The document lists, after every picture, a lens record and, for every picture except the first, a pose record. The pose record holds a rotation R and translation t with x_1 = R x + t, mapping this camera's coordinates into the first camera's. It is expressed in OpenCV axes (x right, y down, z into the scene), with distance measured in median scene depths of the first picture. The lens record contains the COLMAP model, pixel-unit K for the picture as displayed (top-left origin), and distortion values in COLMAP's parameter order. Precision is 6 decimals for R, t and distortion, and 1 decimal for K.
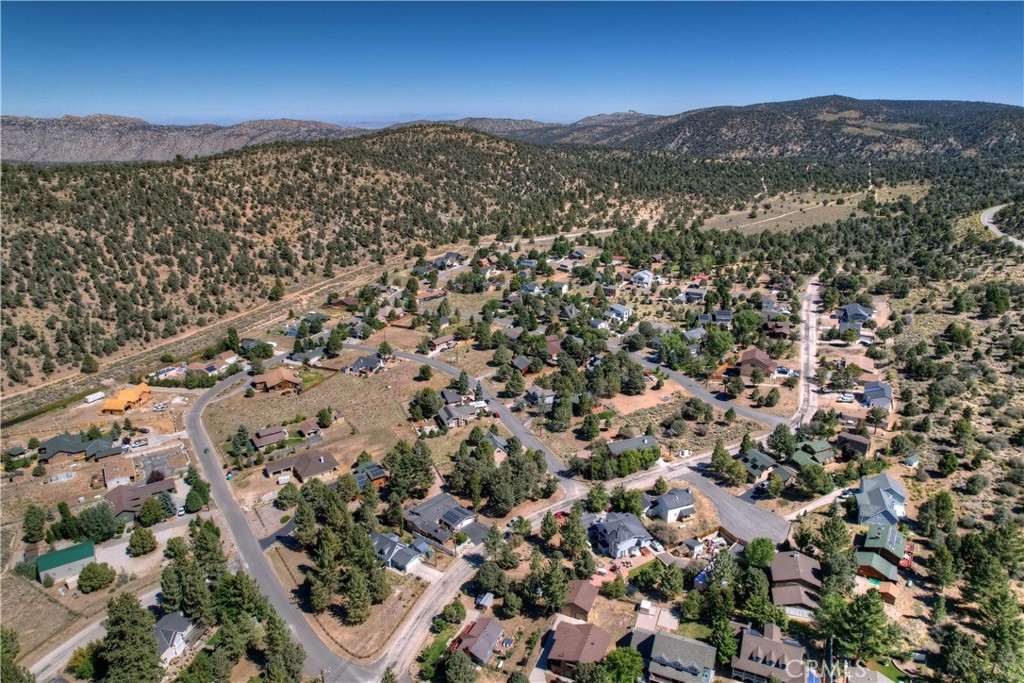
lens RADIAL K [[655.4, 0, 512.0], [0, 655.4, 341.5], [0, 0, 1]] dist [-0.074226, 0.063196]
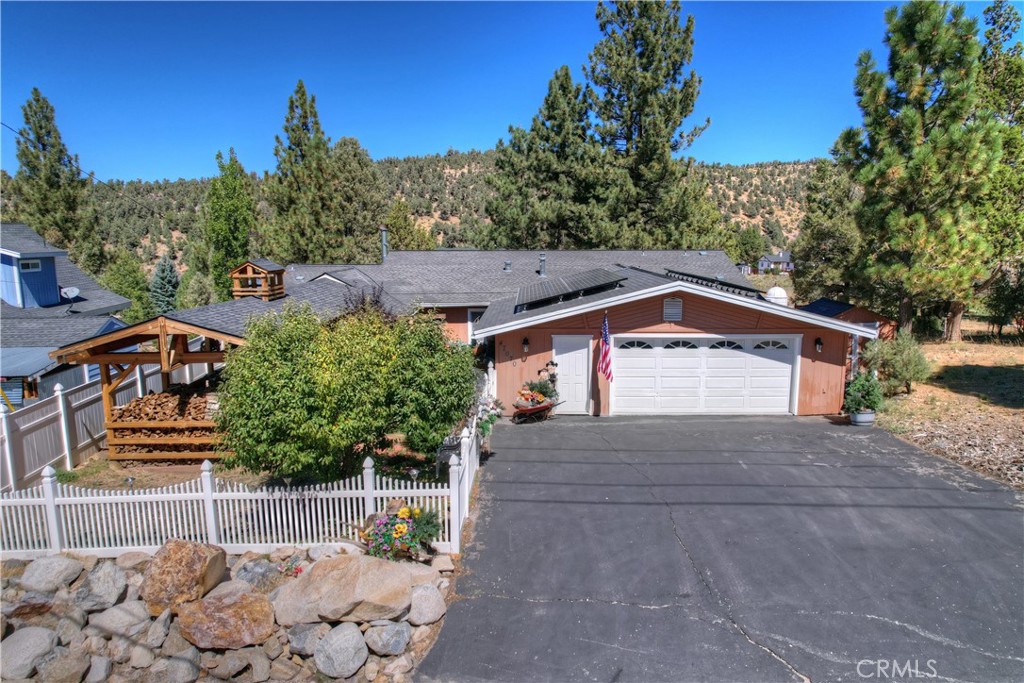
lens RADIAL K [[655.4, 0, 512.0], [0, 655.4, 341.5], [0, 0, 1]] dist [-0.074226, 0.063196]
pose [[0.676399, 0.111261, -0.728083, -0.014172], [-0.247103, 0.965512, -0.082018, 0.133804], [0.693848, 0.235388, 0.680564, 0.437517]]
